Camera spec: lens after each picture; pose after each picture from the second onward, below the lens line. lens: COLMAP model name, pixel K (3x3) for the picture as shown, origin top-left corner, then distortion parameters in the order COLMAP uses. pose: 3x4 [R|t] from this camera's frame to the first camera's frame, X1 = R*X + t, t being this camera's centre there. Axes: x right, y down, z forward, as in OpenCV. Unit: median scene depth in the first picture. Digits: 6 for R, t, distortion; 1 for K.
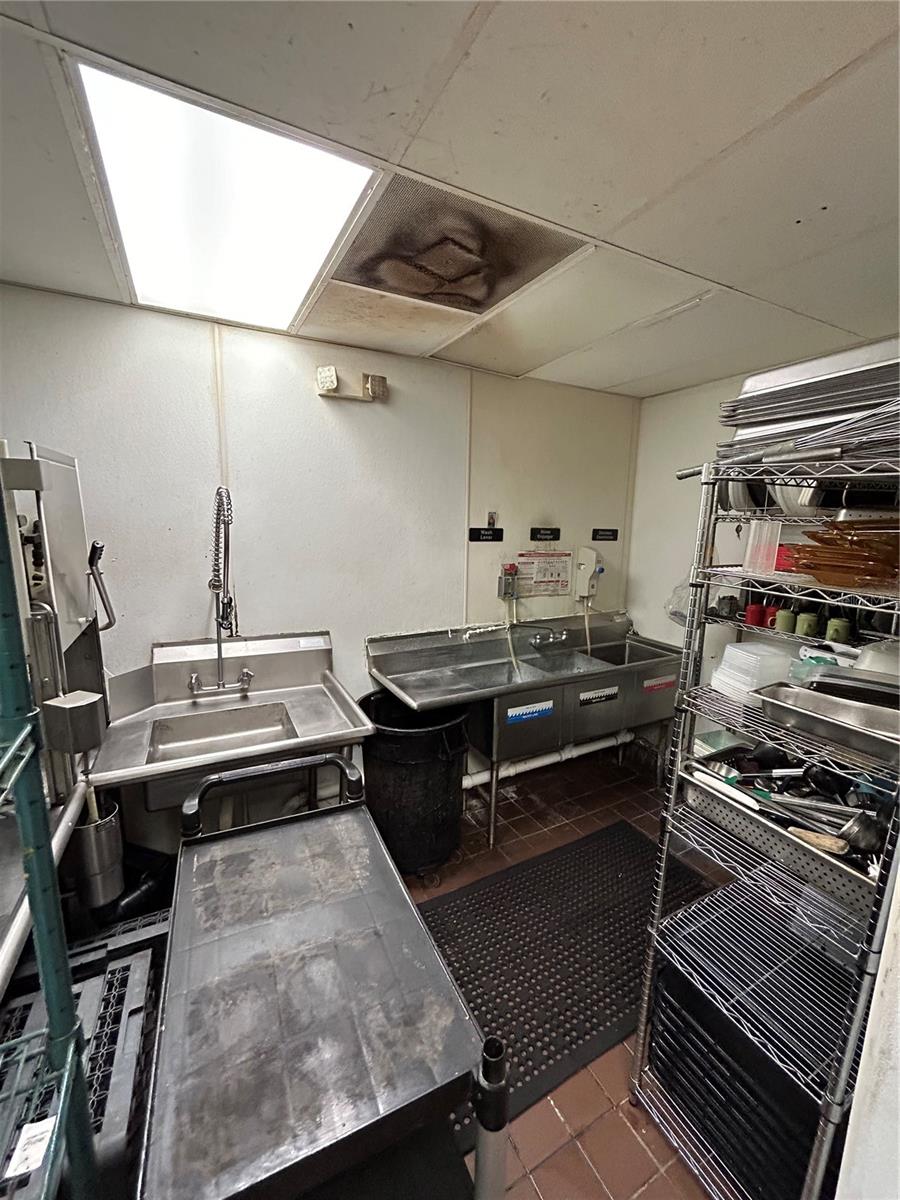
lens RADIAL K [[482.8, 0, 453.6], [0, 482.8, 600.6], [0, 0, 1]] dist [0.002209, 0.000086]
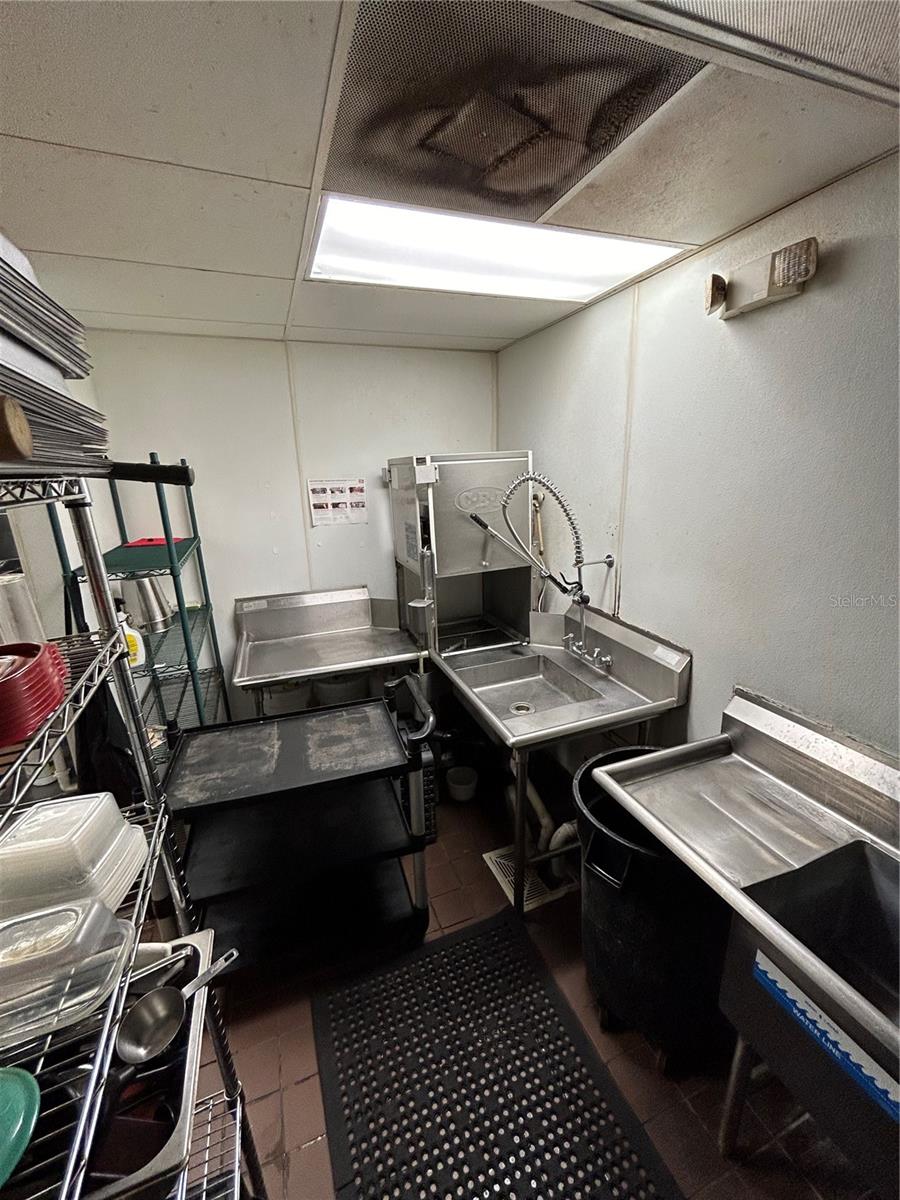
lens RADIAL K [[482.8, 0, 452.1], [0, 482.8, 606.0], [0, 0, 1]] dist [0.002209, 0.000086]
pose [[-0.109275, 0.260122, -0.959372, 0.712041], [-0.144004, 0.950828, 0.274207, -0.229011], [0.983525, 0.168117, -0.066444, 0.981855]]
